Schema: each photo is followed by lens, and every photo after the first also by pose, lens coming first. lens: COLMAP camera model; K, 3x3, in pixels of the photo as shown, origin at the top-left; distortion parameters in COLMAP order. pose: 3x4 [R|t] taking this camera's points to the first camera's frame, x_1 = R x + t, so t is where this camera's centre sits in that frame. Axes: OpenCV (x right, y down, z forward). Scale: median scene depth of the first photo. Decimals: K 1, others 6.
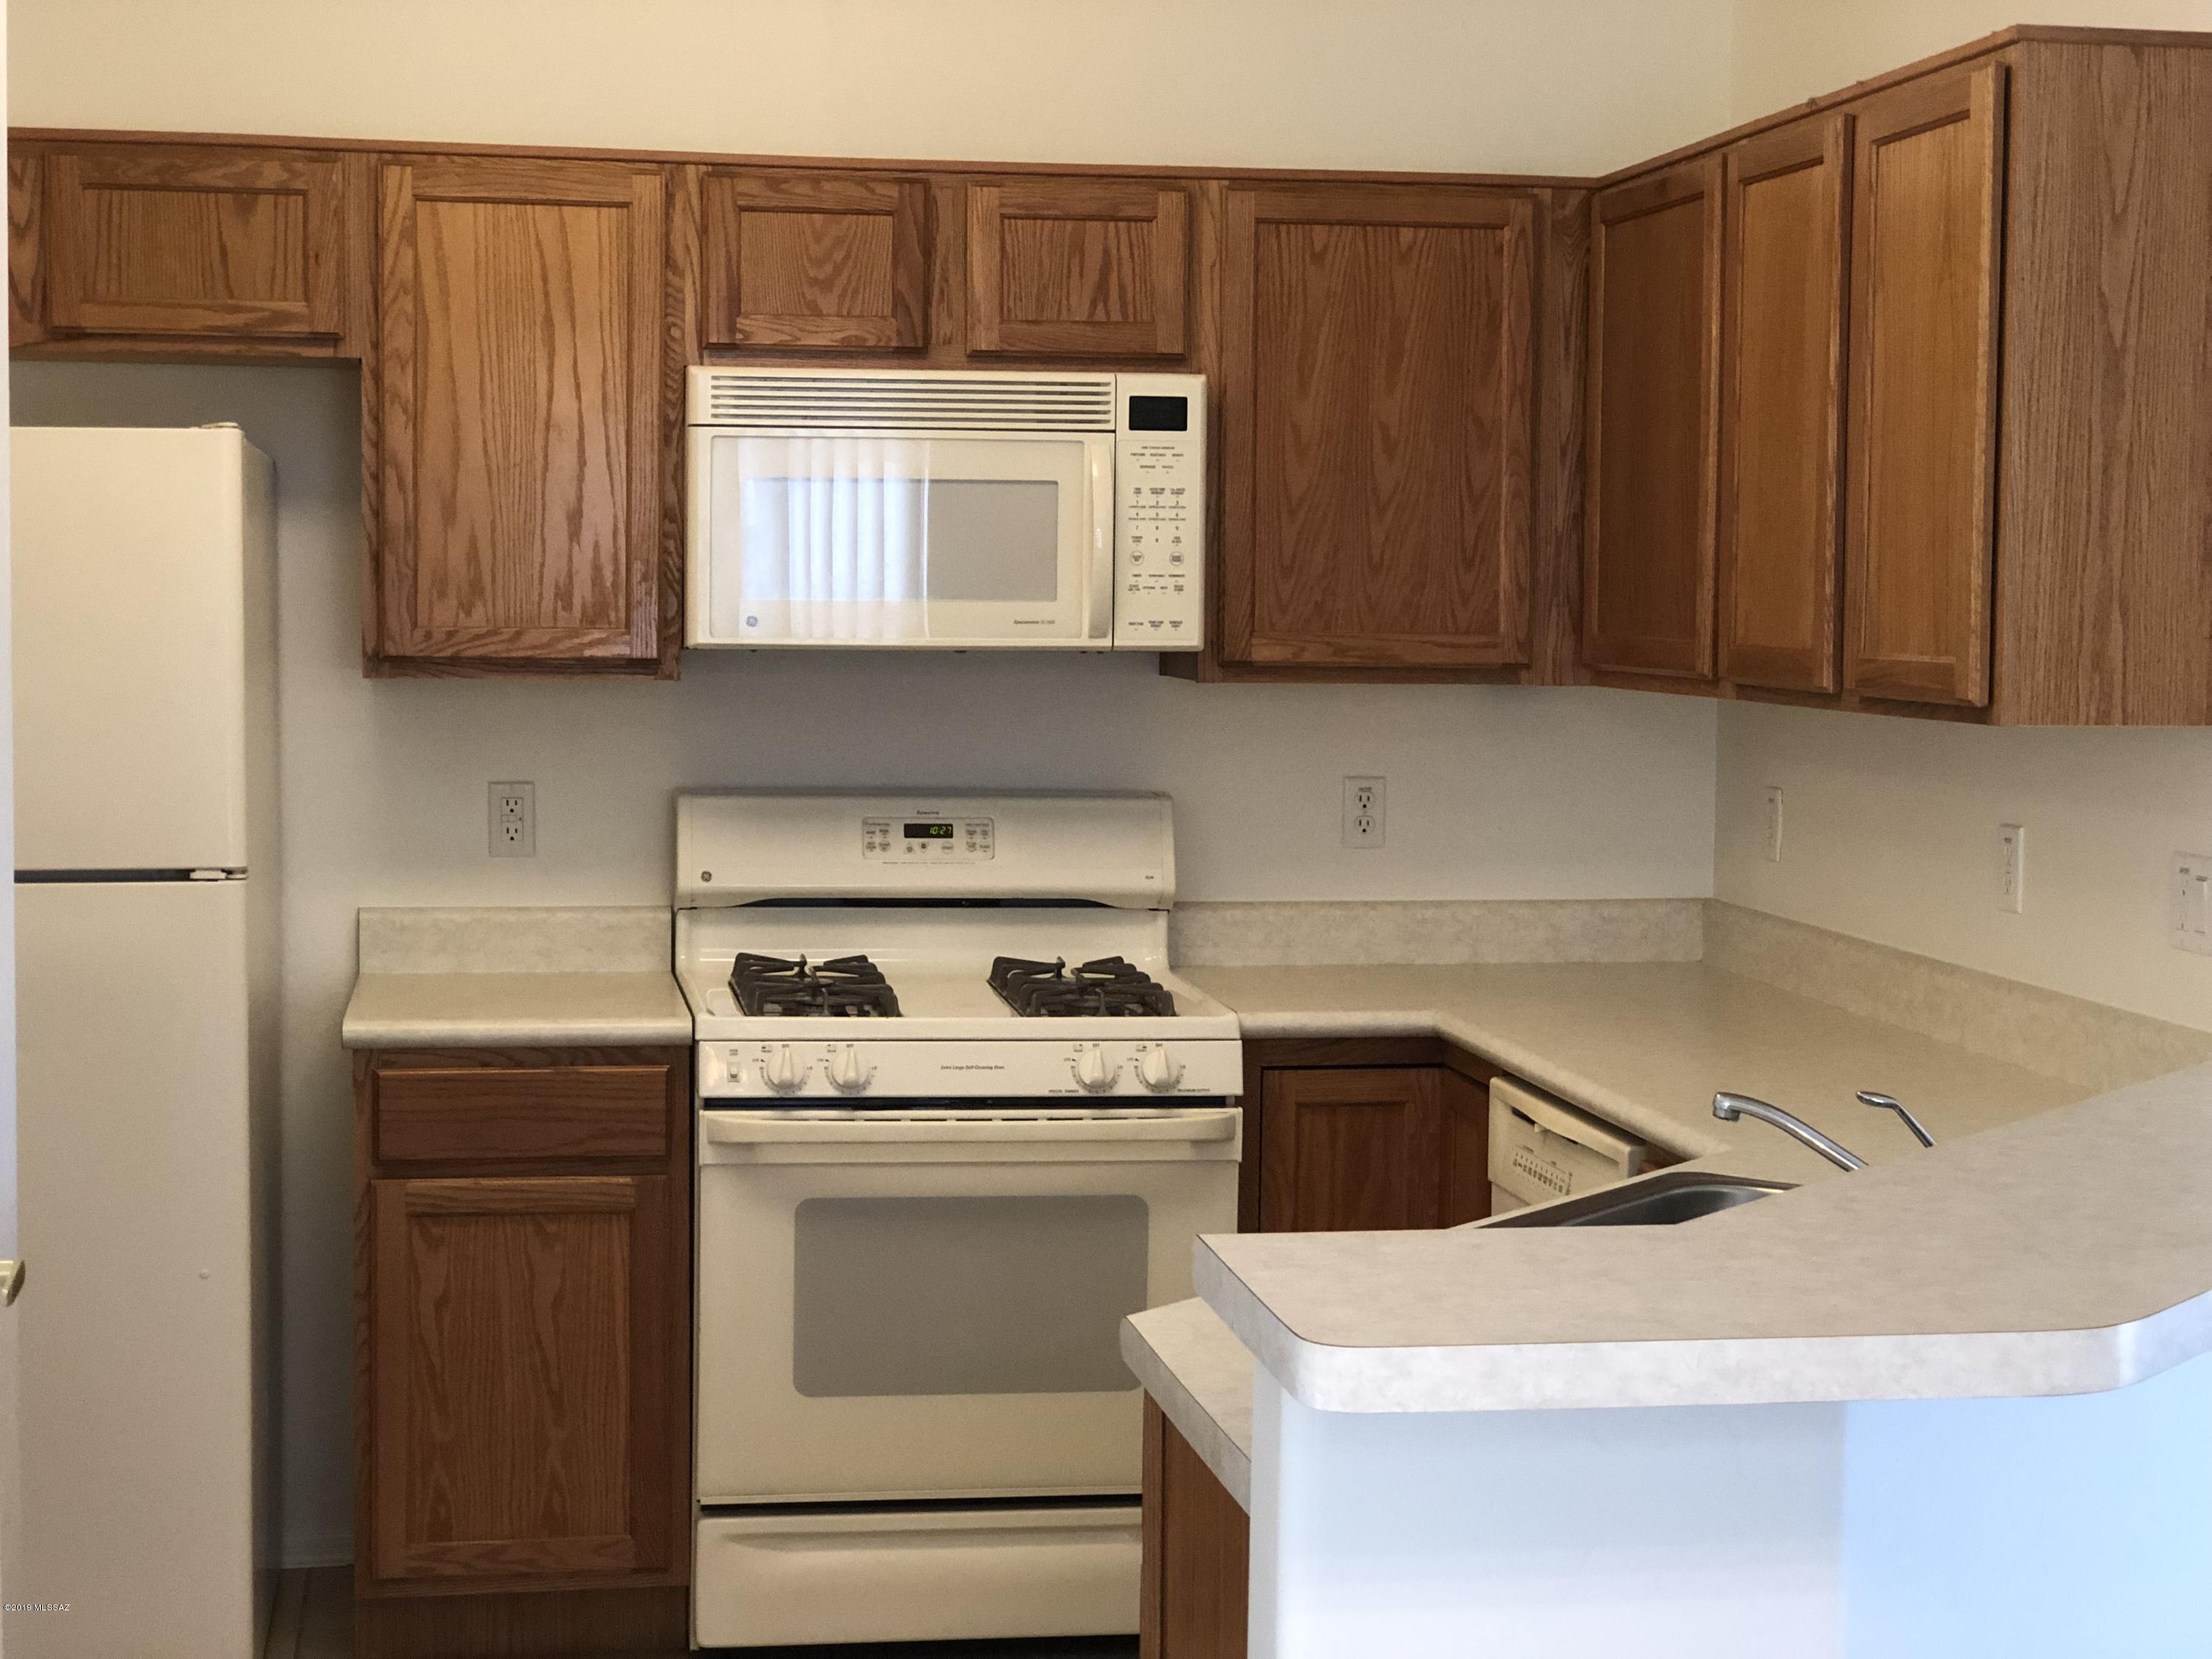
lens RADIAL K [[3668.7, 0, 1106.0], [0, 3668.7, 829.5], [0, 0, 1]] dist [-0.071717, 1.023626]
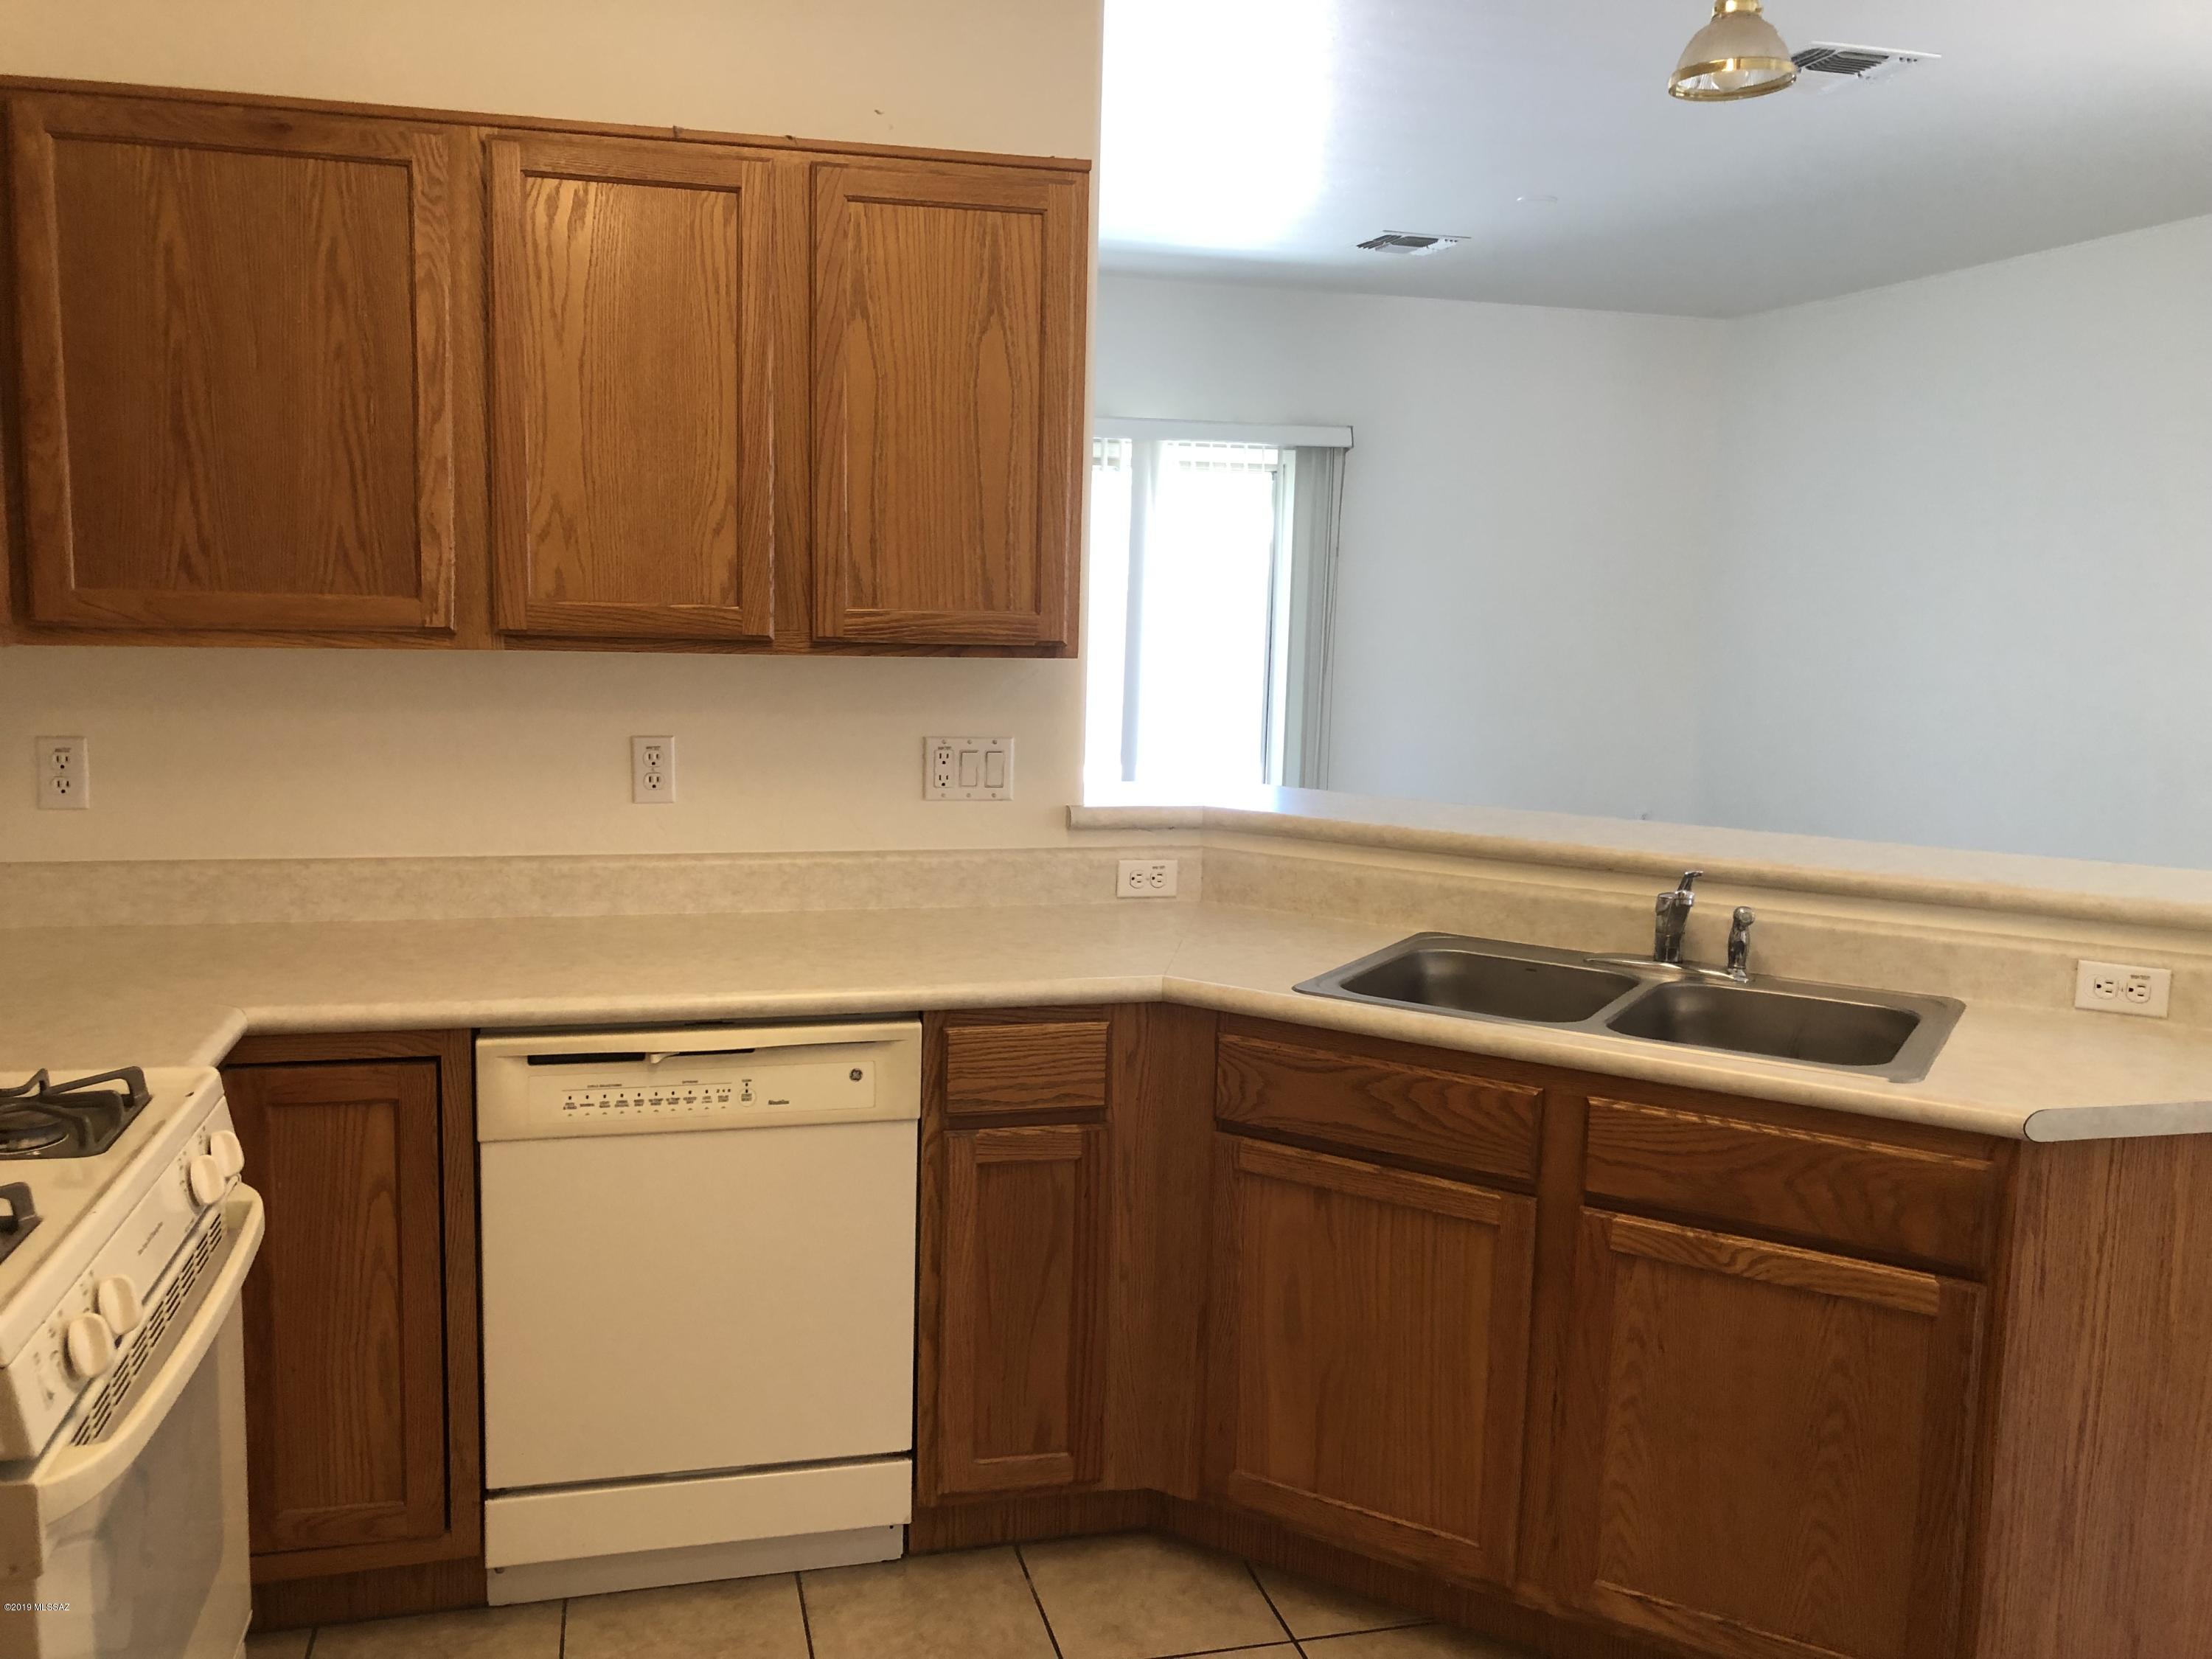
lens RADIAL K [[1823.7, 0, 1106.0], [0, 1823.7, 829.5], [0, 0, 1]] dist [0.110131, -0.239224]
pose [[-0.088242, -0.150583, 0.984651, -0.373383], [0.043306, 0.986993, 0.154822, -0.056314], [-0.995157, 0.056303, -0.080573, 0.811417]]
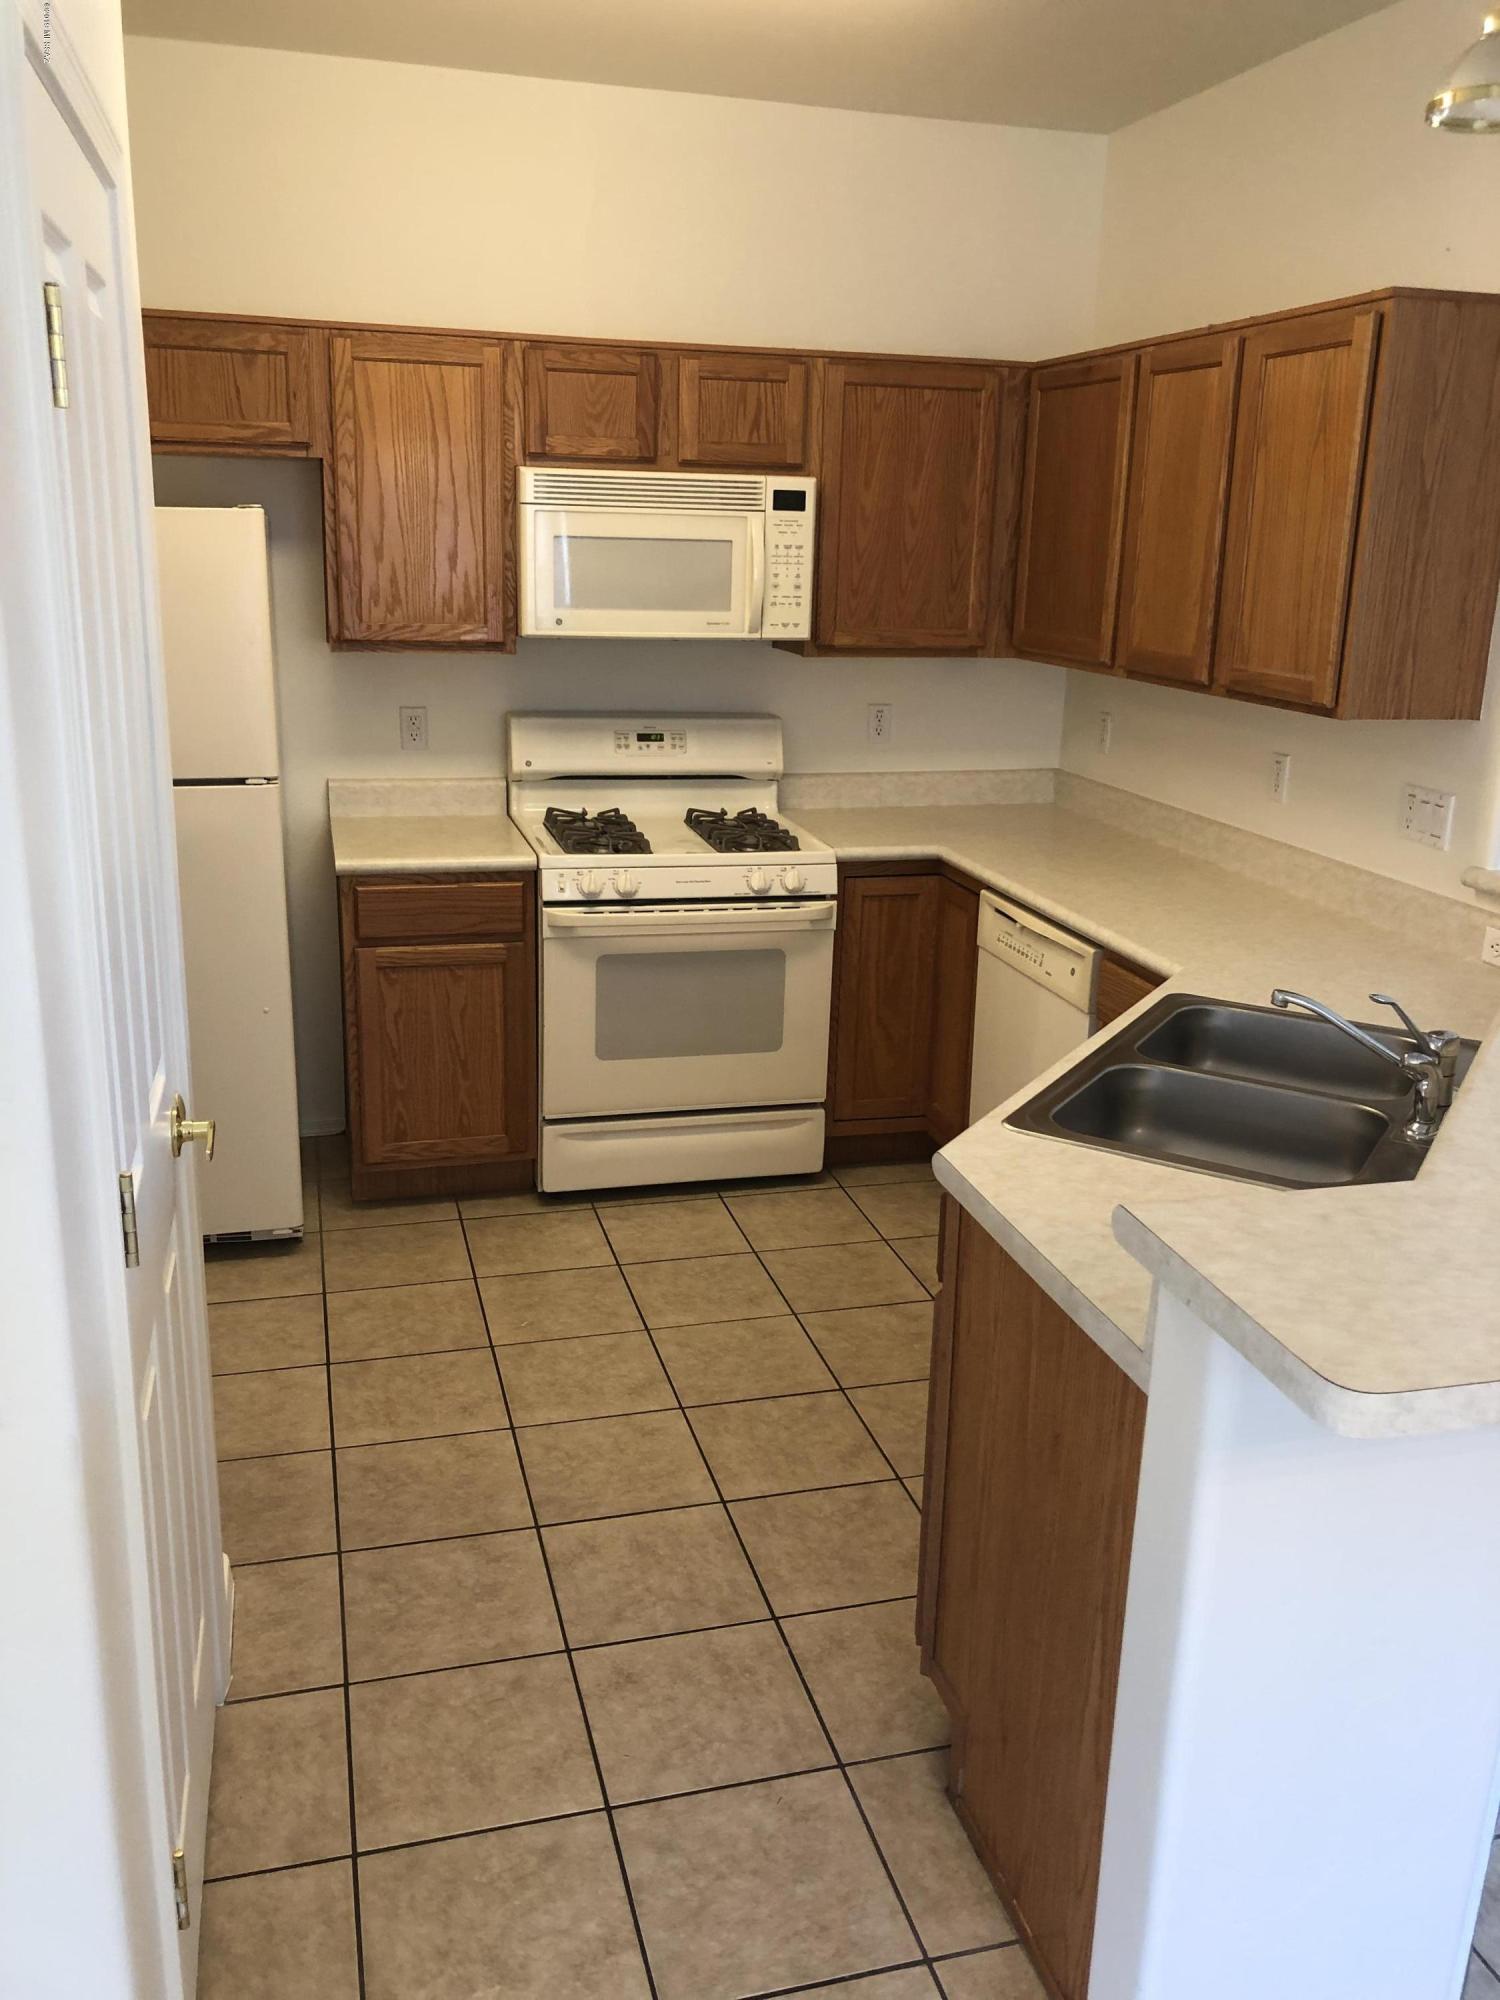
lens RADIAL K [[1642.8, 0, 758.5], [0, 1642.8, 979.8], [0, 0, 1]] dist [0.155799, -0.478492]
pose [[0.995046, -0.009928, 0.098916, -0.081414], [-0.009887, 0.980184, 0.197840, -0.046422], [-0.098921, -0.197838, 0.975231, 0.188931]]
